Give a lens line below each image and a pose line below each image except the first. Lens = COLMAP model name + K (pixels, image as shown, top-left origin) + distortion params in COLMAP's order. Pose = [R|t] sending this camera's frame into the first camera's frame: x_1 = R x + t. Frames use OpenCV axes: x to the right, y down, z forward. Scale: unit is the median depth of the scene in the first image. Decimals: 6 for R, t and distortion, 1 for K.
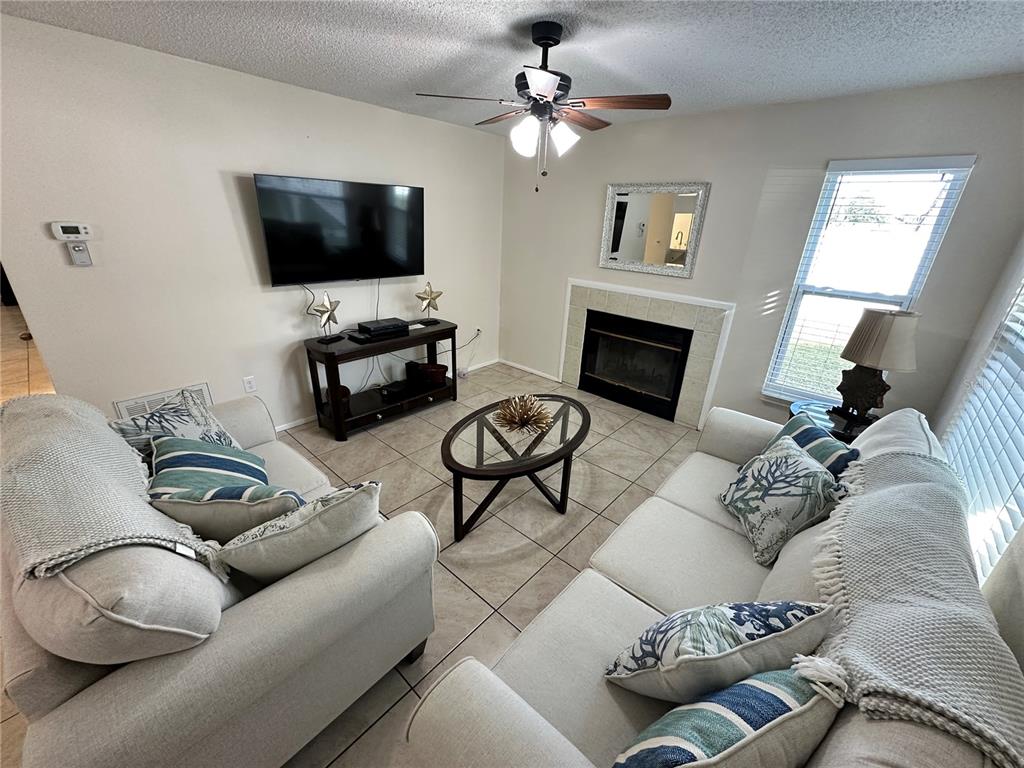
lens RADIAL K [[407.4, 0, 506.7], [0, 407.4, 379.9], [0, 0, 1]] dist [0.011610, 0.000030]
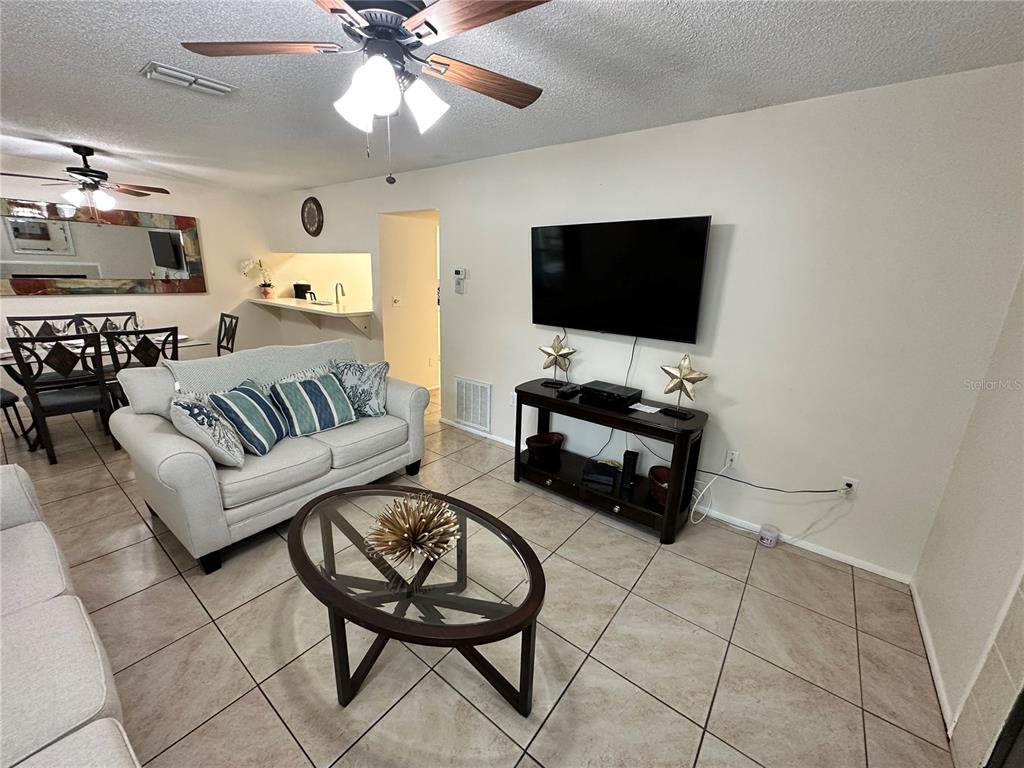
lens RADIAL K [[407.4, 0, 508.8], [0, 407.4, 388.1], [0, 0, 1]] dist [0.011610, 0.000030]
pose [[0.097148, 0.244236, -0.964837, 0.455046], [-0.398184, 0.897996, 0.187224, -0.212825], [0.912147, 0.365995, 0.184490, 0.677649]]
